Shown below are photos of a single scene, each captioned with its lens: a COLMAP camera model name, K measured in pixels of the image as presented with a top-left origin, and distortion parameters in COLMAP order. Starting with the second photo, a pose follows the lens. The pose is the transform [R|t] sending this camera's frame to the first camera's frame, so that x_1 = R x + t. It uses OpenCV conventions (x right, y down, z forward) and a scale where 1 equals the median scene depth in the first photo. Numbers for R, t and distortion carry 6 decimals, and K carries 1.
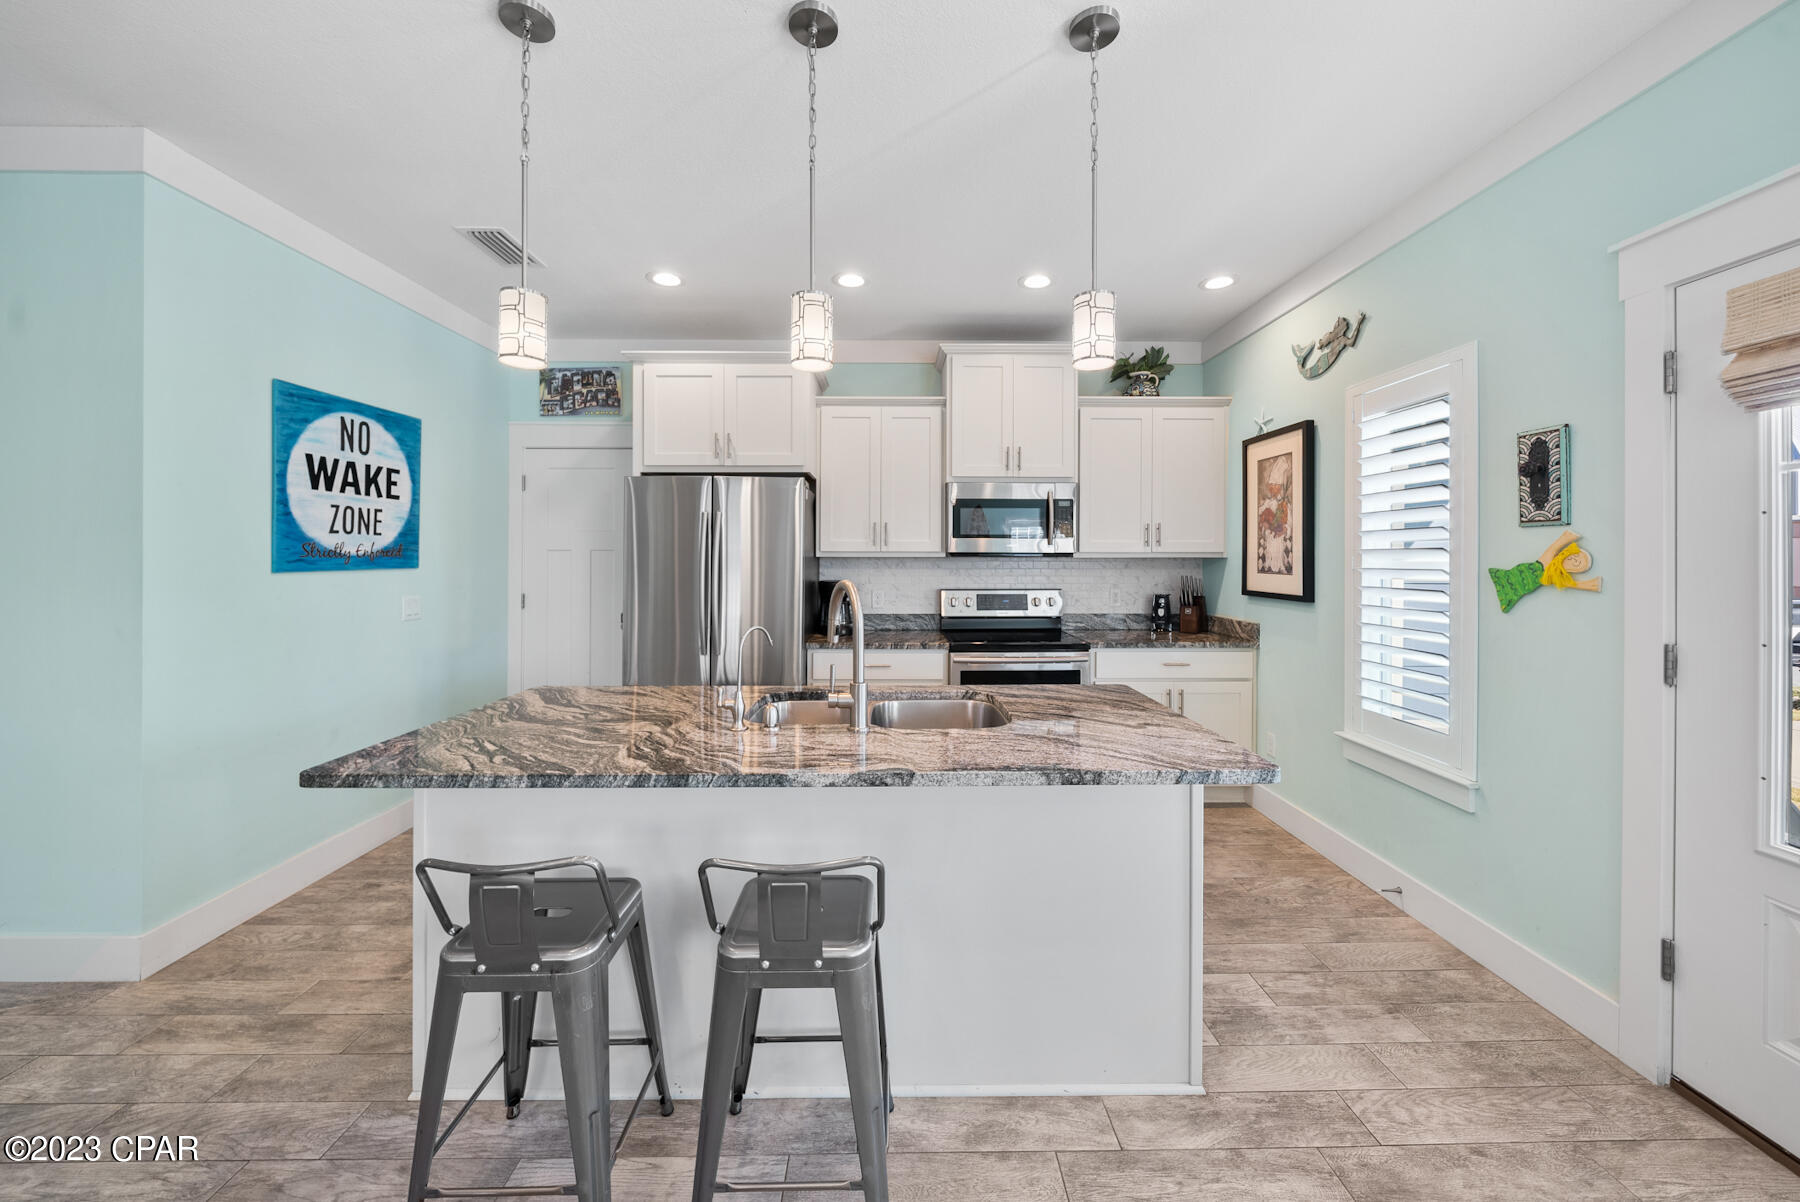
lens RADIAL K [[630.7, 0, 898.5], [0, 630.7, 558.1], [0, 0, 1]] dist [-0.001037, -0.000016]
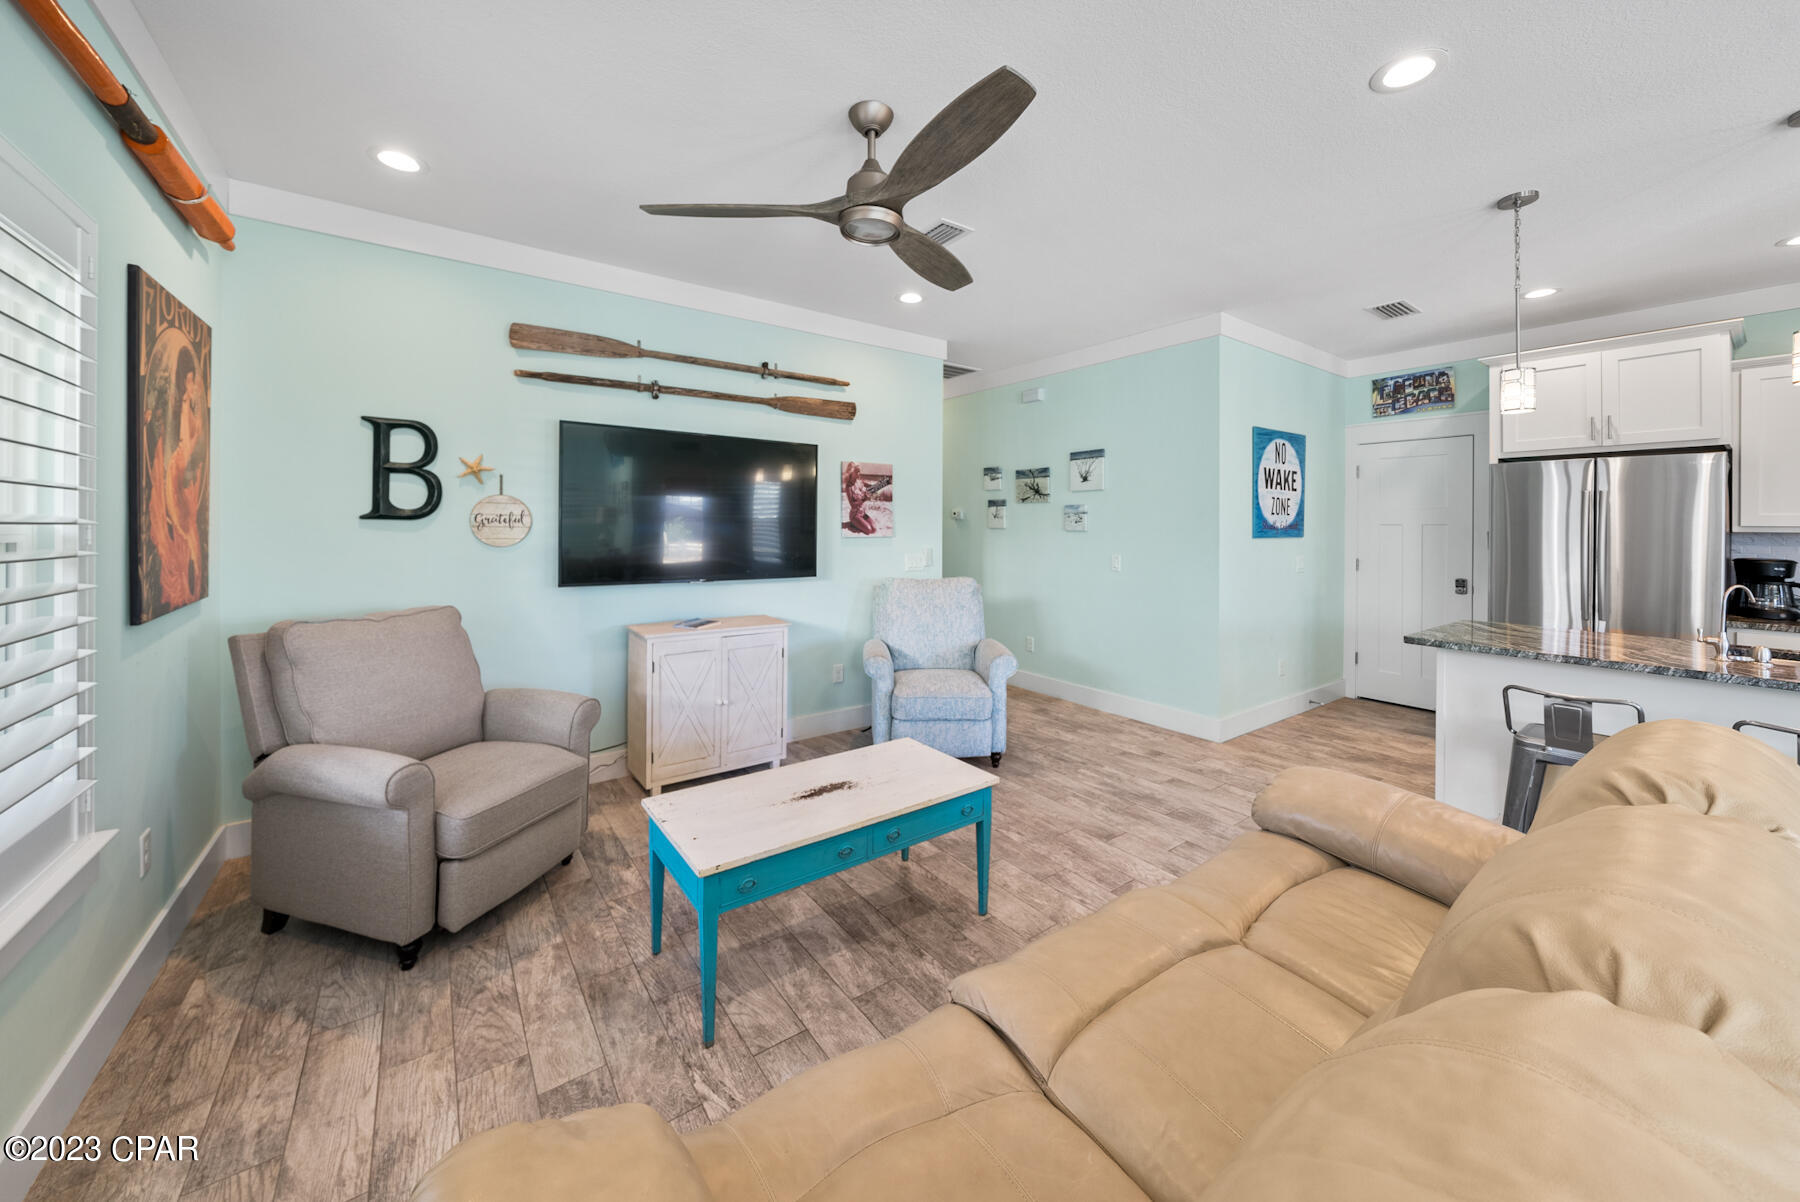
lens RADIAL K [[647.2, 0, 899.5], [0, 647.2, 524.3], [0, 0, 1]] dist [-0.004852, 0.000006]
pose [[0.580475, 0.000745, -0.814278, -0.074602], [-0.006812, 0.999969, -0.003942, -0.001103], [0.814250, 0.007835, 0.580462, -0.570240]]
